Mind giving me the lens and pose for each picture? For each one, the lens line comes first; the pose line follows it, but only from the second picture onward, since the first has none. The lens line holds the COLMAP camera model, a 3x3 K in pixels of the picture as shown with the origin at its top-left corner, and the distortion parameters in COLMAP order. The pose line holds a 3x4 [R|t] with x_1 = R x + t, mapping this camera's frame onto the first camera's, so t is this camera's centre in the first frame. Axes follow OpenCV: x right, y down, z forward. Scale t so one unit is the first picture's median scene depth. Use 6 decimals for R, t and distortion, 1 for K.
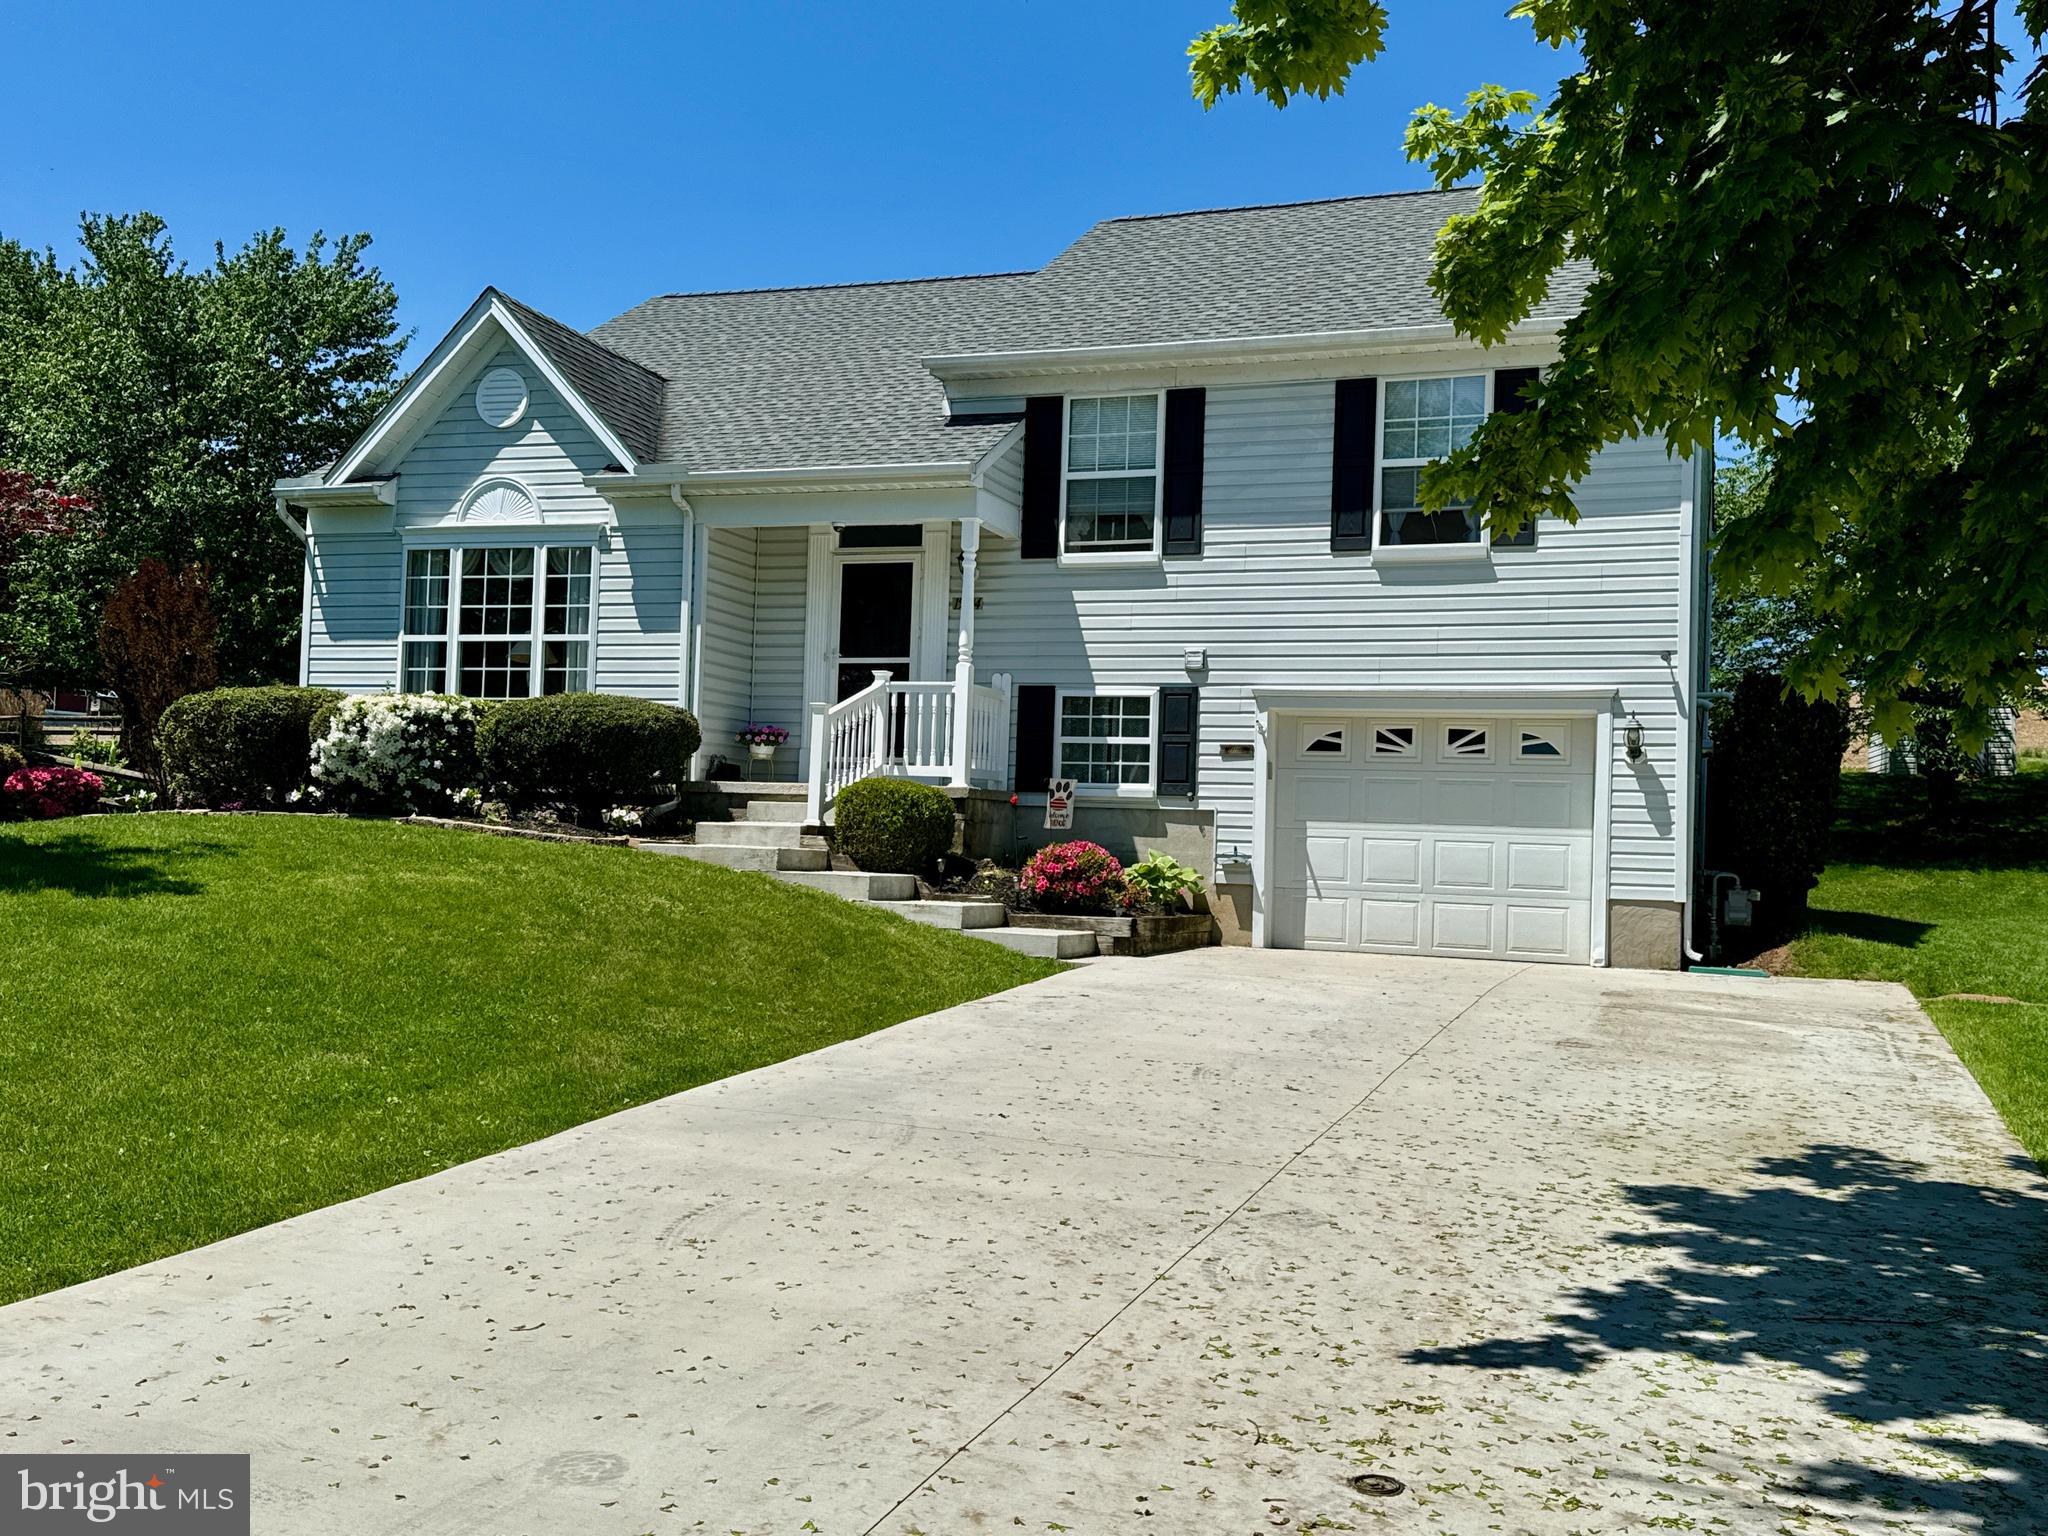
lens RADIAL K [[1932.9, 0, 1029.4], [0, 1932.9, 769.1], [0, 0, 1]] dist [0.084621, 0.000000]
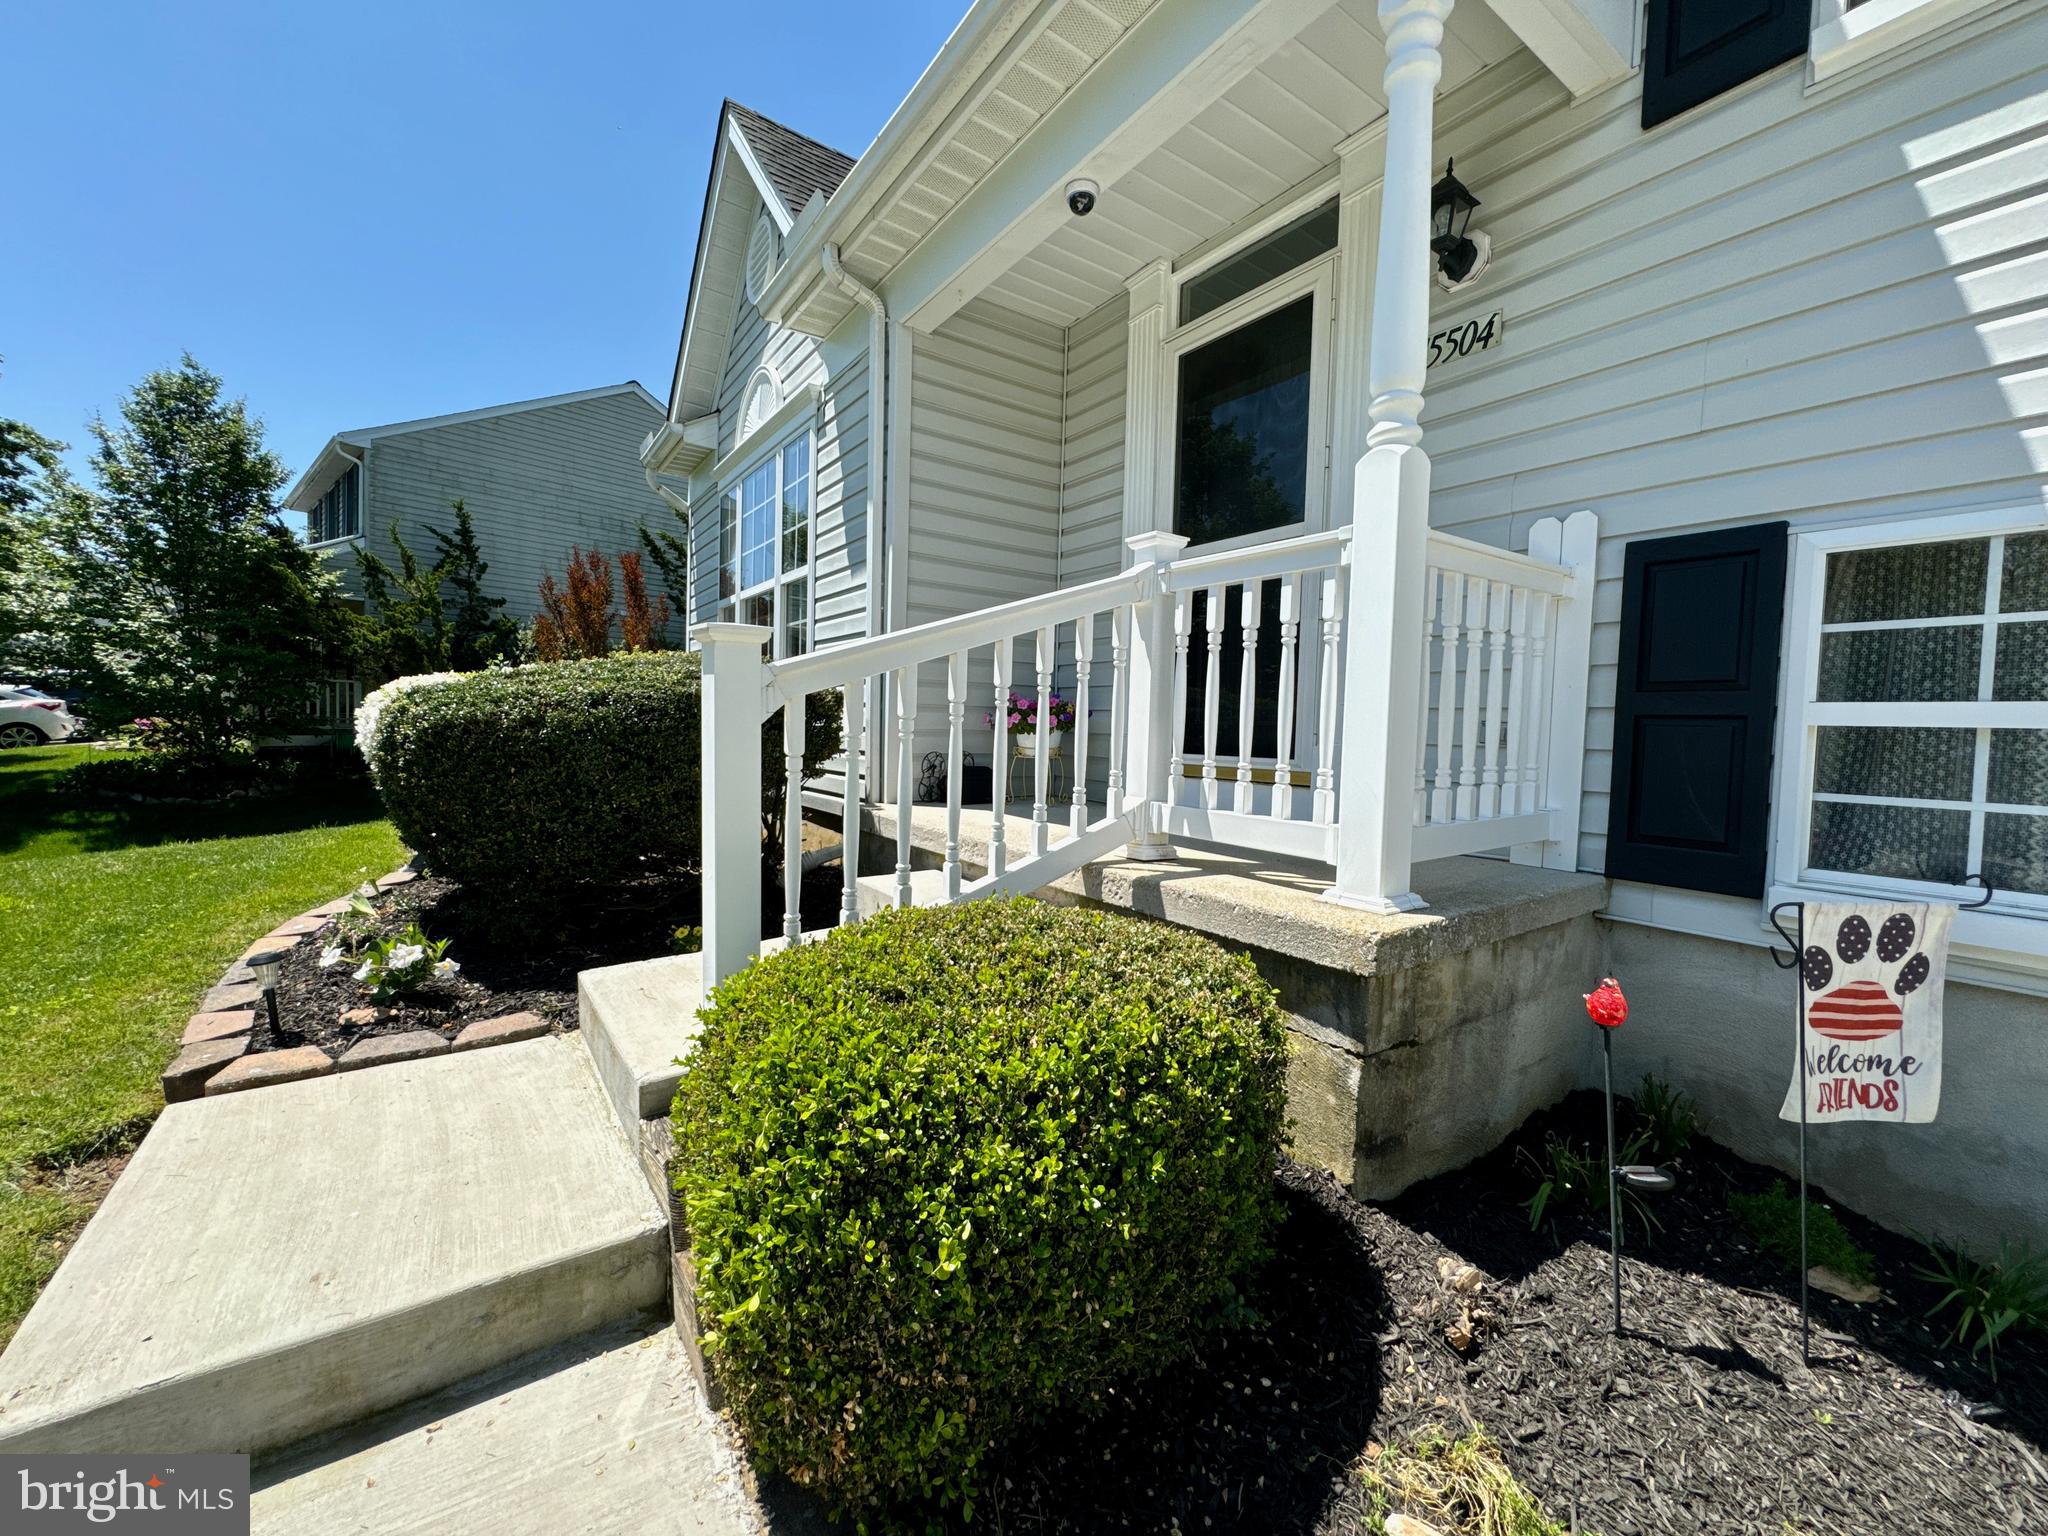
lens RADIAL K [[818.6, 0, 1014.8], [0, 818.6, 765.2], [0, 0, 1]] dist [-0.001037, 0.000086]
pose [[0.812230, 0.014648, -0.583154, -0.008422], [0.033202, 0.996903, 0.071284, -0.020445], [0.582392, -0.077261, 0.809228, 0.860214]]
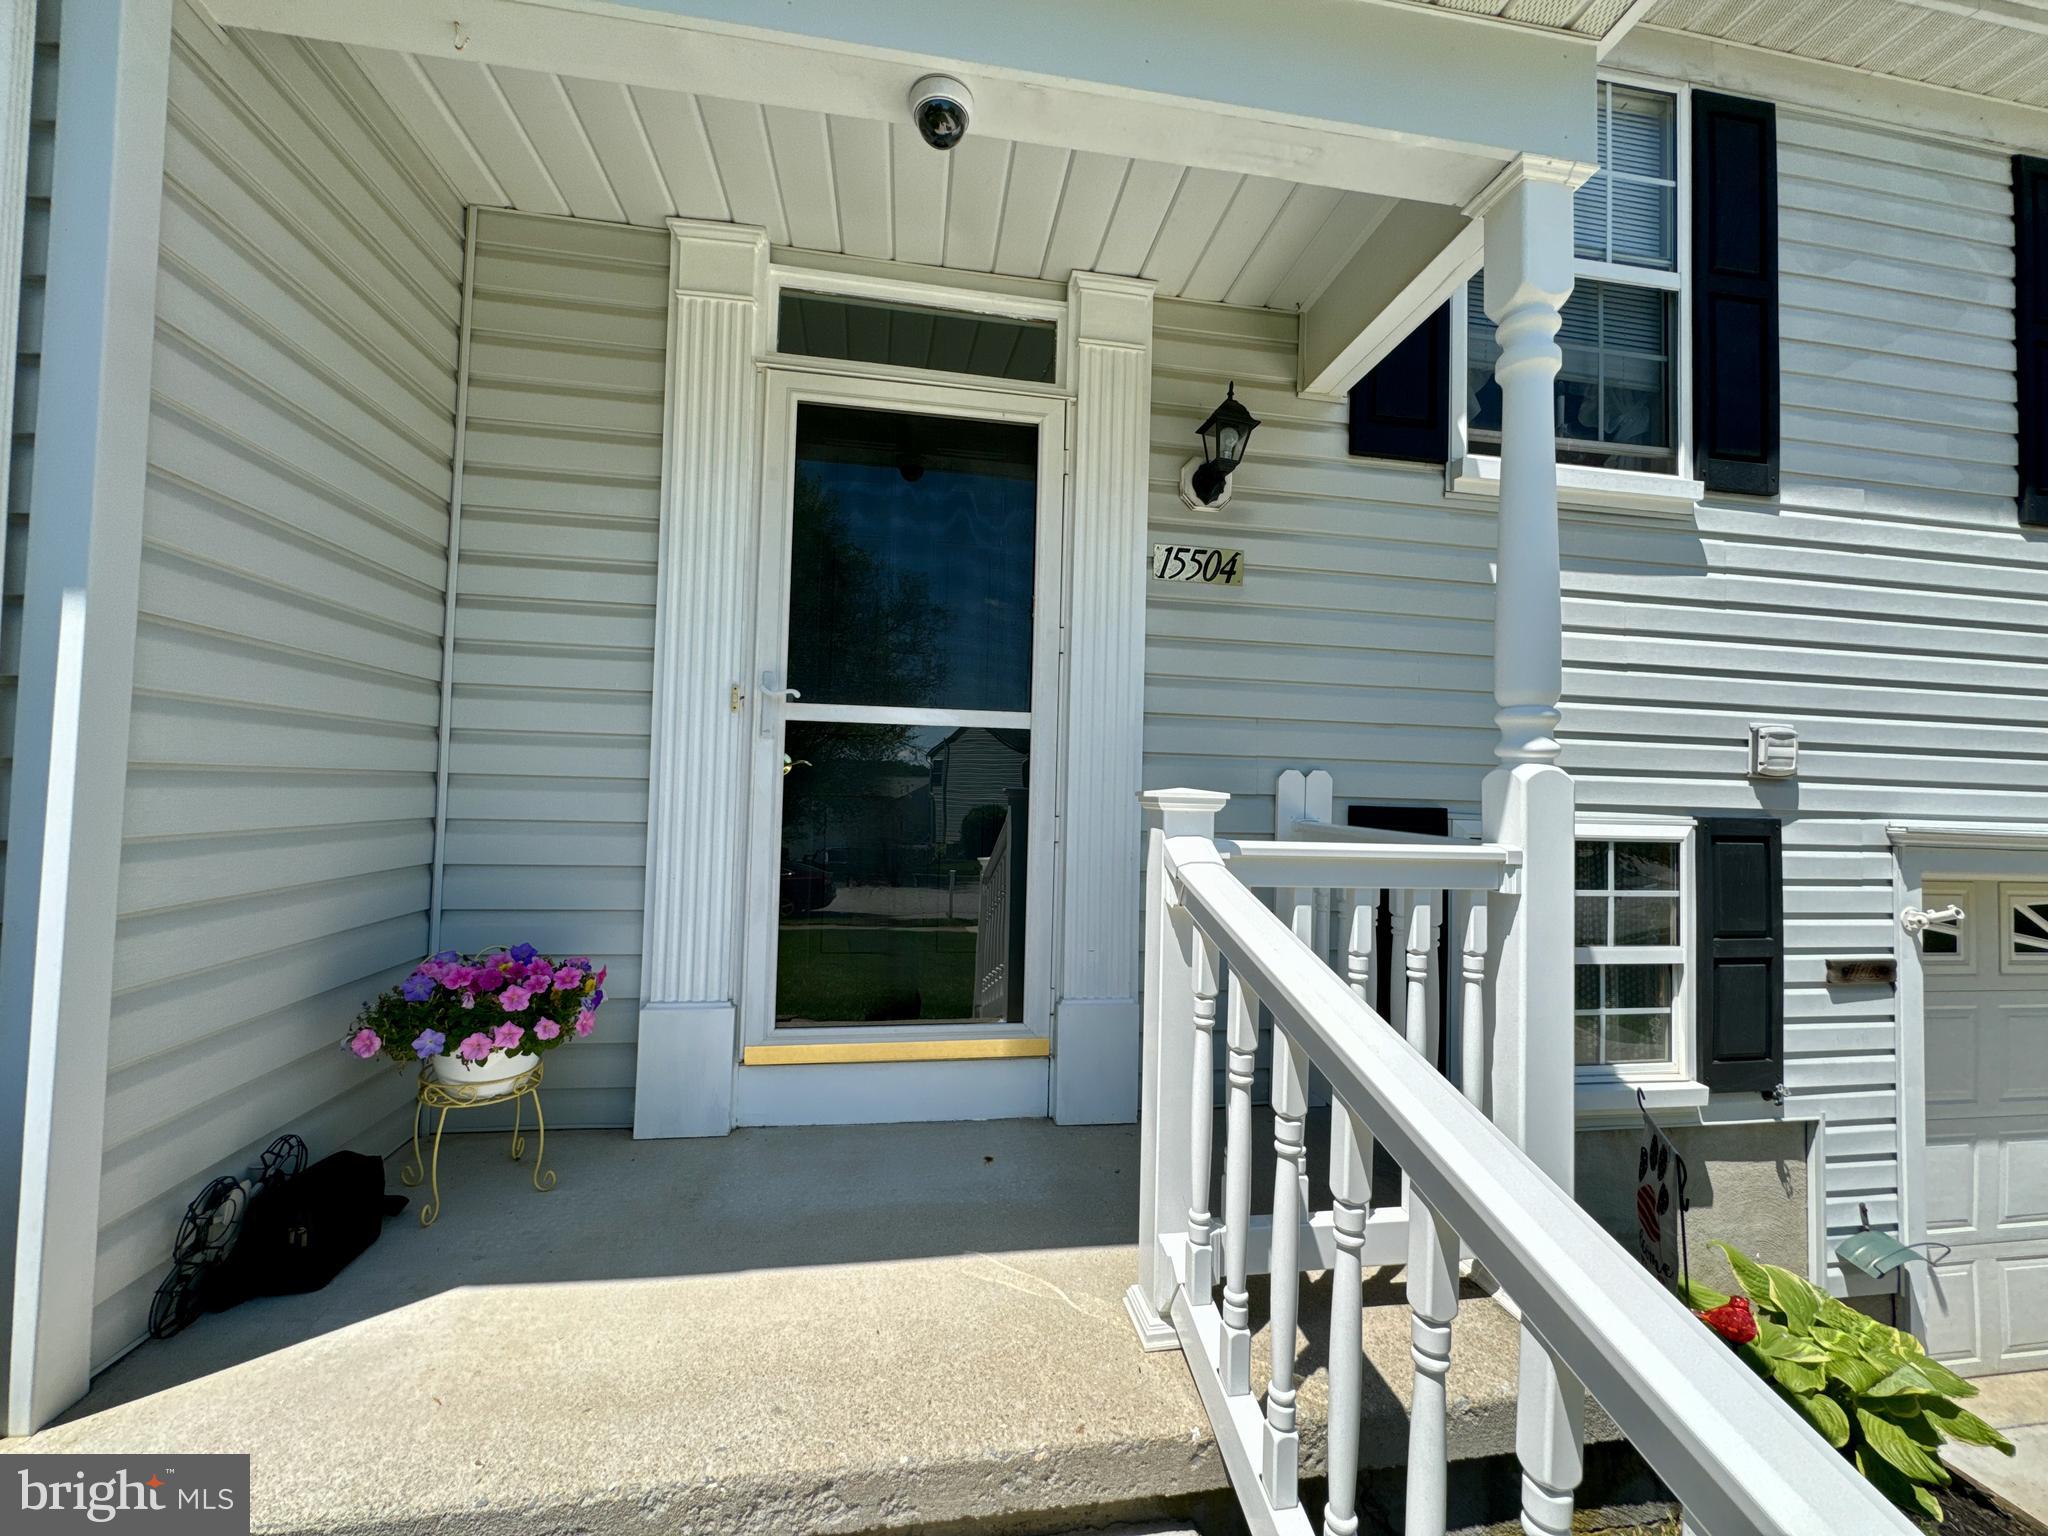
lens RADIAL K [[818.6, 0, 1026.2], [0, 818.6, 758.4], [0, 0, 1]] dist [-0.001037, 0.000086]
pose [[0.872888, 0.006340, 0.487880, -0.137453], [-0.023582, 0.999295, 0.029206, -0.056981], [-0.487351, -0.036998, 0.872422, 0.929670]]
